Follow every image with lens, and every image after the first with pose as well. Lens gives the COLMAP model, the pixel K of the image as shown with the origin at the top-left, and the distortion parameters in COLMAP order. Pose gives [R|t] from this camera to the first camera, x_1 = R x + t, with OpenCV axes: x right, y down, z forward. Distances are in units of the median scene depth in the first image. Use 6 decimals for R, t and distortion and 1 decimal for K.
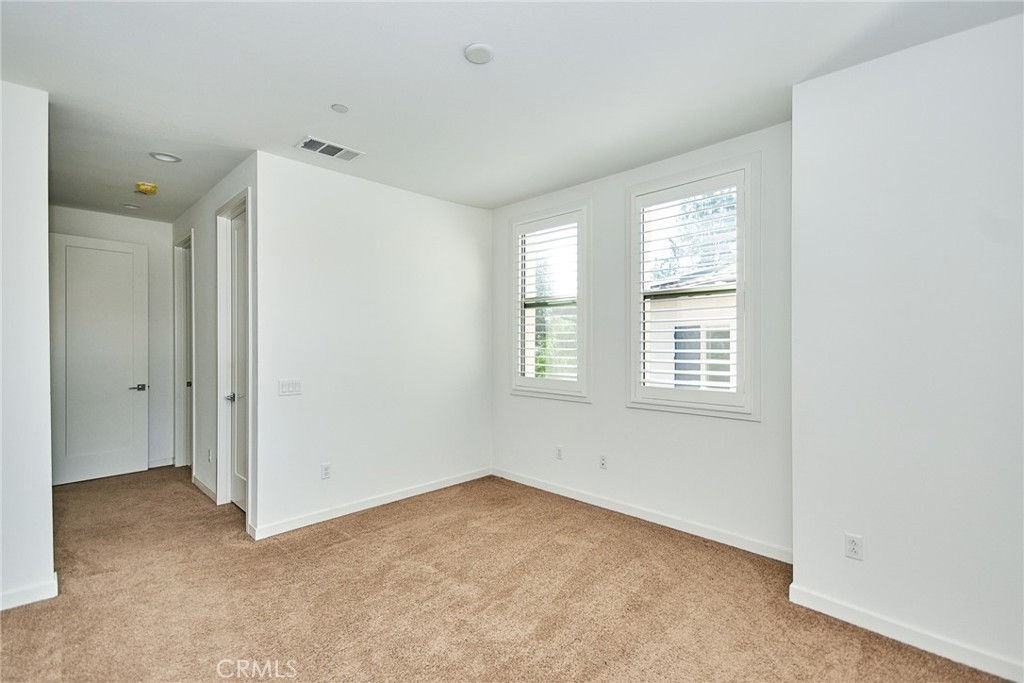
lens RADIAL K [[449.7, 0, 512.0], [0, 449.7, 341.5], [0, 0, 1]] dist [-0.000038, -0.000021]
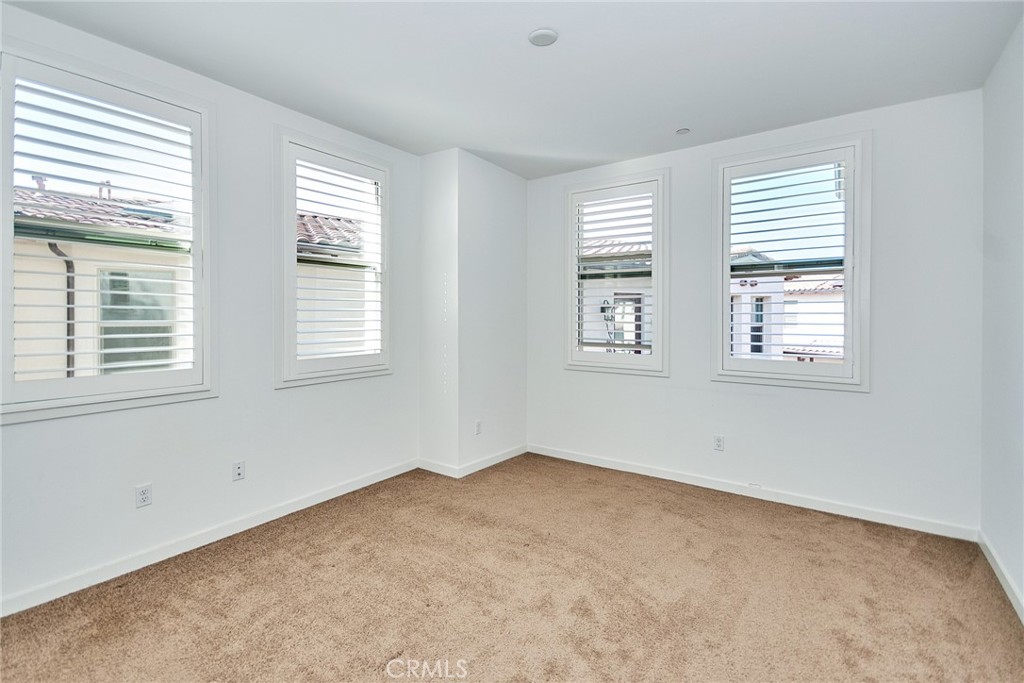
lens RADIAL K [[462.9, 0, 513.9], [0, 462.9, 313.3], [0, 0, 1]] dist [0.000692, 0.000113]
pose [[-0.153150, -0.000505, 0.988203, -0.661720], [-0.000478, 1.000000, 0.000437, 0.007006], [-0.988203, -0.000406, -0.153150, 0.711161]]
